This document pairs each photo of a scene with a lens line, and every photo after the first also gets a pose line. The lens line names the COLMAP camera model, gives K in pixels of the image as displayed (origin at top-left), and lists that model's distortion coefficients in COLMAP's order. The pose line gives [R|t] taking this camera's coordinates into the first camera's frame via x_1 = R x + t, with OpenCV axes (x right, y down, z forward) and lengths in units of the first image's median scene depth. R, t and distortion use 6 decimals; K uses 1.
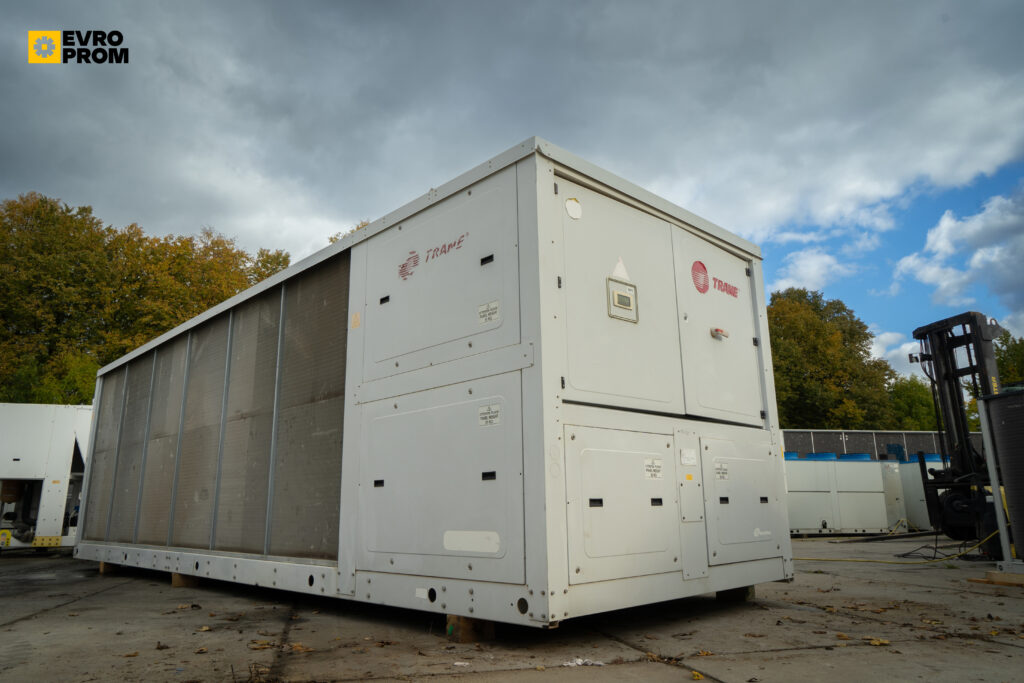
lens RADIAL K [[711.8, 0, 512.0], [0, 711.8, 341.5], [0, 0, 1]] dist [-0.031808, -0.005830]
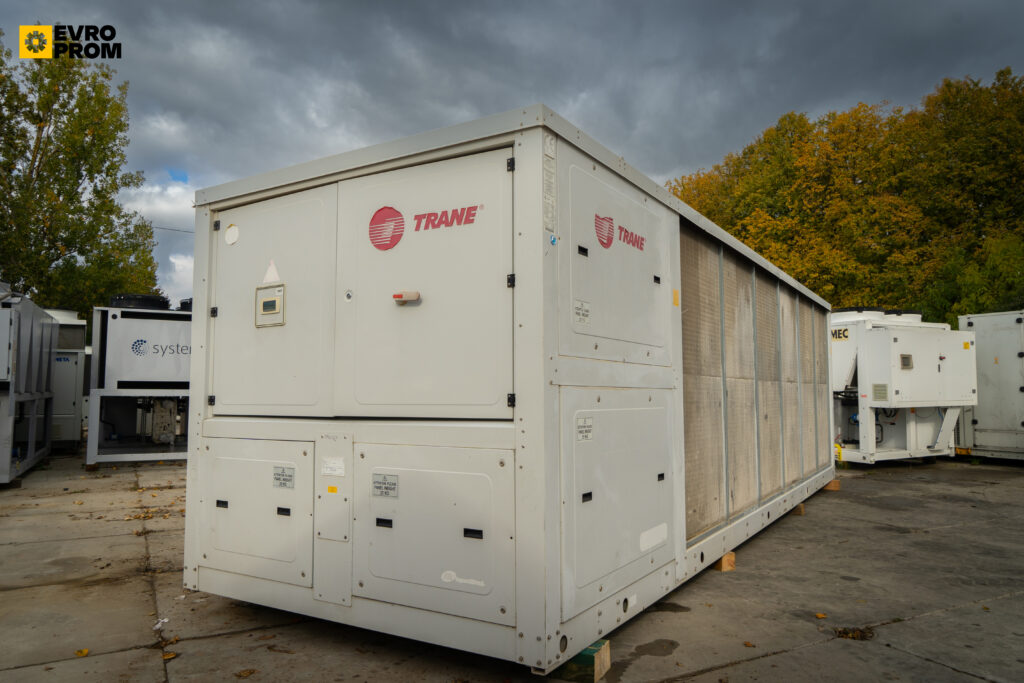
lens RADIAL K [[722.1, 0, 512.0], [0, 722.1, 341.5], [0, 0, 1]] dist [-0.020100, 0.000682]
pose [[0.243229, -0.055128, -0.968401, 1.057123], [0.225384, 0.974269, 0.001146, 0.057085], [0.943420, -0.218541, 0.249395, 0.928425]]
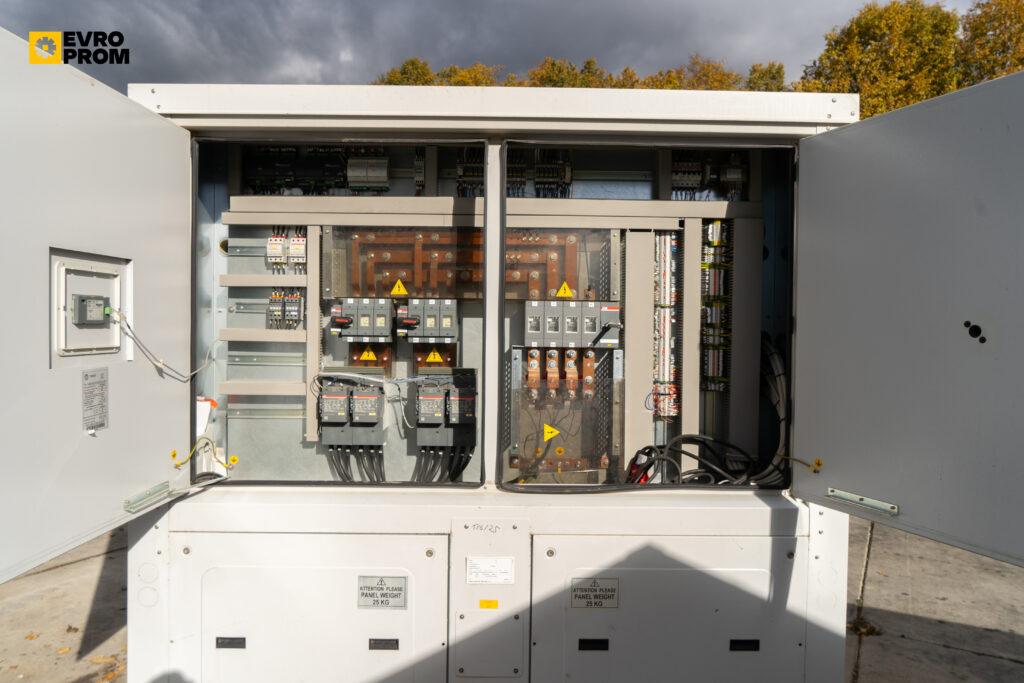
lens RADIAL K [[698.3, 0, 512.0], [0, 698.3, 341.5], [0, 0, 1]] dist [-0.007069, -0.001336]
pose [[0.727315, 0.046300, -0.684740, 0.584963], [0.134518, 0.968752, 0.208386, -0.121961], [0.672992, -0.243672, 0.698360, 0.600976]]
